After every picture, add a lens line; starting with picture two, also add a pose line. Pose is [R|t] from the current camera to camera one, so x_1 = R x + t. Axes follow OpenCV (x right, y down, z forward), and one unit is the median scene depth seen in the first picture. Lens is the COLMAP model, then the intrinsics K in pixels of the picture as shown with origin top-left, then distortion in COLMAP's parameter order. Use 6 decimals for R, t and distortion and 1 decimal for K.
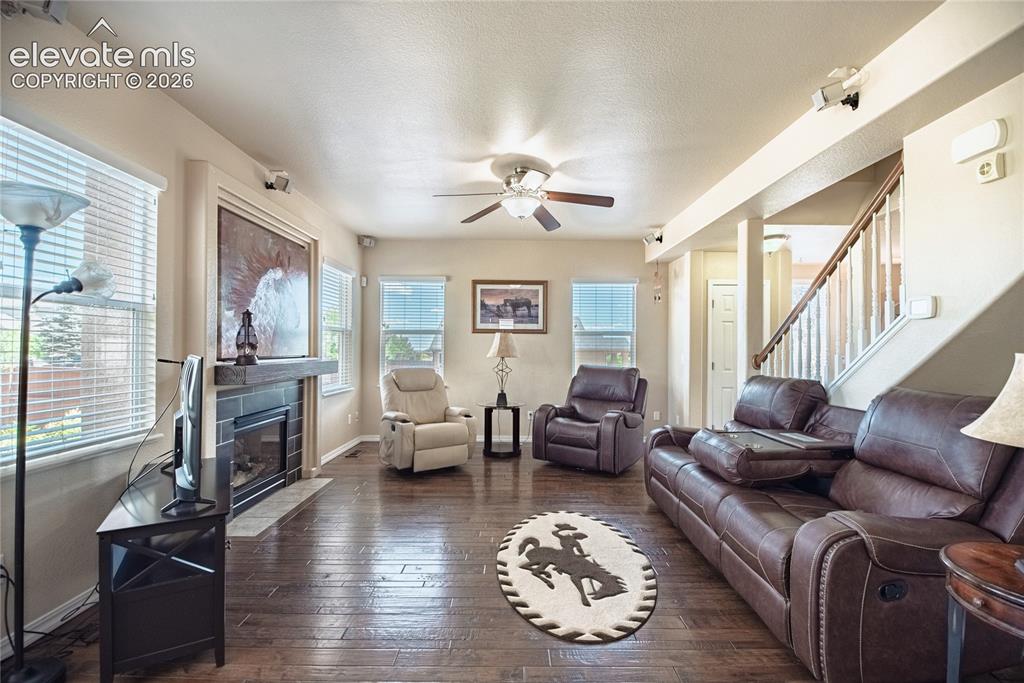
lens RADIAL K [[441.6, 0, 512.0], [0, 441.6, 341.5], [0, 0, 1]] dist [-0.000783, -0.000278]
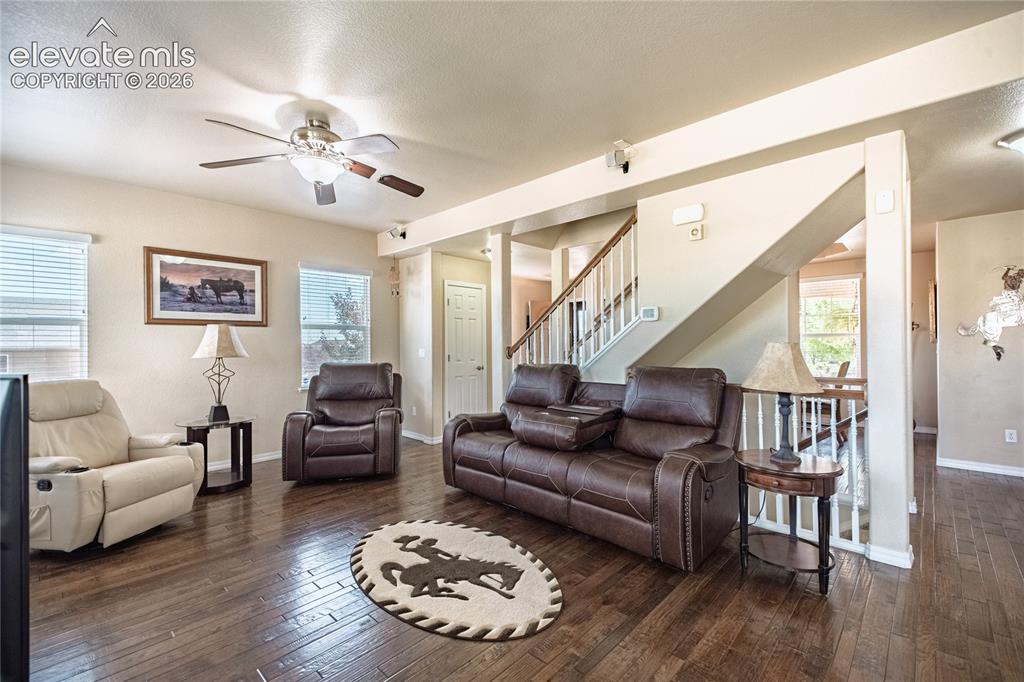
lens RADIAL K [[438.4, 0, 512.0], [0, 438.4, 341.0], [0, 0, 1]] dist [0.092947, -0.058863]
pose [[0.690741, -0.011123, 0.723016, -0.288369], [0.002179, 0.999909, 0.013301, -0.002182], [-0.723099, -0.007612, 0.690703, 0.149278]]
